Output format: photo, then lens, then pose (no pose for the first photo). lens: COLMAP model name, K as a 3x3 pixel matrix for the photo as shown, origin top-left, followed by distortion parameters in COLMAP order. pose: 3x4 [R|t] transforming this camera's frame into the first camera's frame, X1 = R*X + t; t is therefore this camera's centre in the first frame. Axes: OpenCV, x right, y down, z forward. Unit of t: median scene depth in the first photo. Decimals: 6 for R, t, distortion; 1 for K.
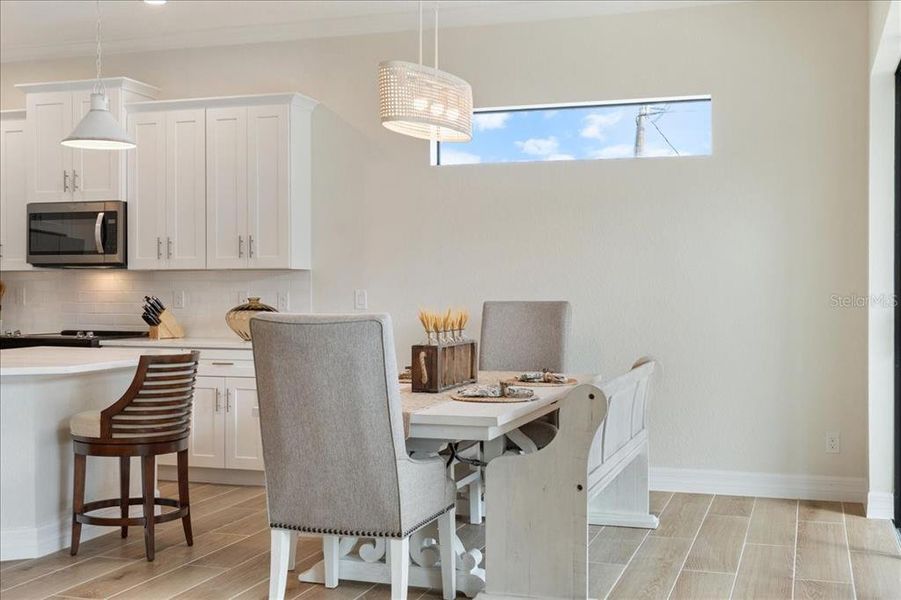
lens RADIAL K [[1077.5, 0, 447.5], [0, 1077.5, 300.8], [0, 0, 1]] dist [-0.011018, 0.000000]
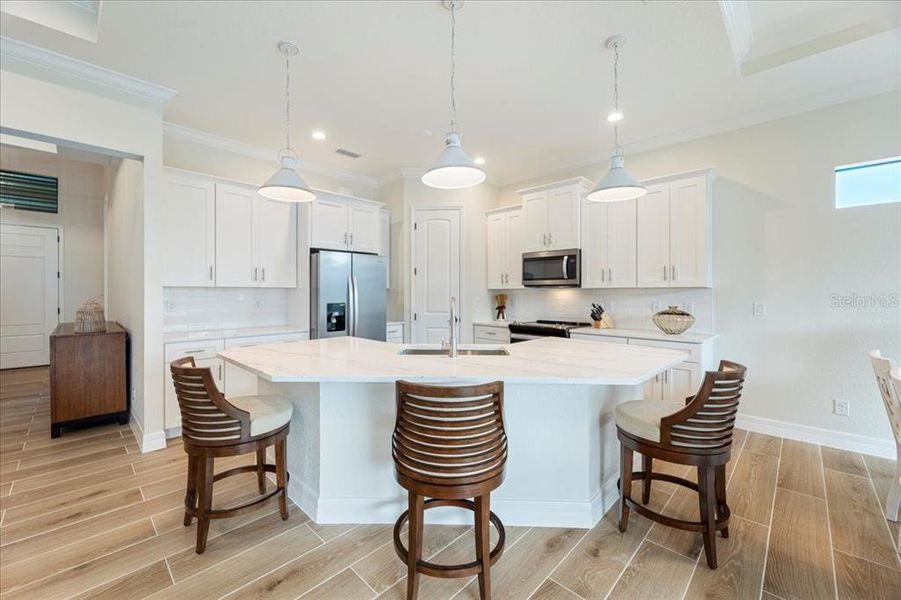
lens RADIAL K [[363.2, 0, 448.8], [0, 363.2, 294.3], [0, 0, 1]] dist [0.004182, -0.002469]
pose [[0.901609, 0.005302, -0.432519, -0.304545], [-0.009966, 0.999914, -0.008516, -0.015348], [0.432437, 0.011988, 0.901585, 0.488721]]
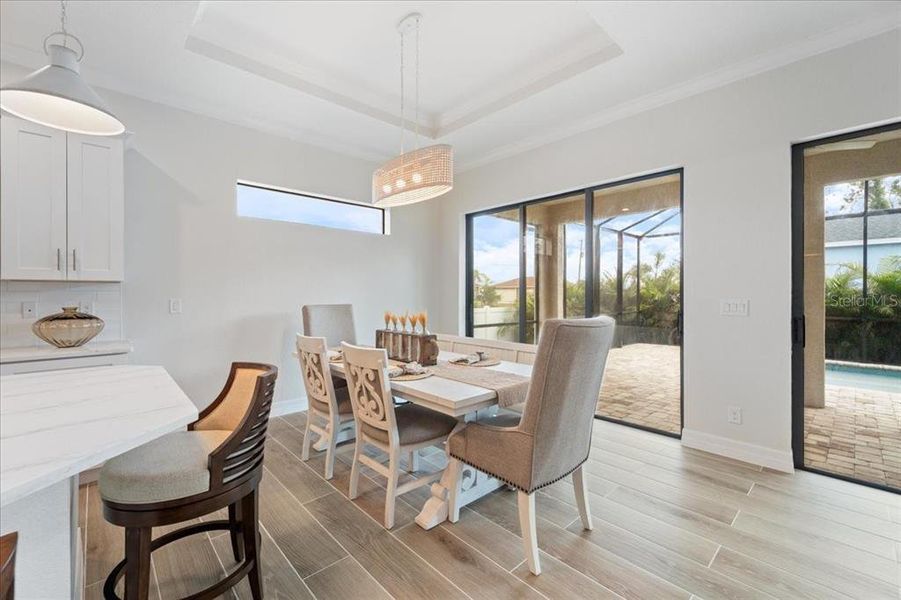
lens RADIAL K [[386.7, 0, 437.7], [0, 386.7, 292.2], [0, 0, 1]] dist [0.007267, 0.000849]
pose [[0.494428, 0.005124, 0.869204, -0.425344], [0.010082, 0.999882, -0.011630, -0.012496], [-0.869160, 0.014514, 0.494317, 0.606766]]
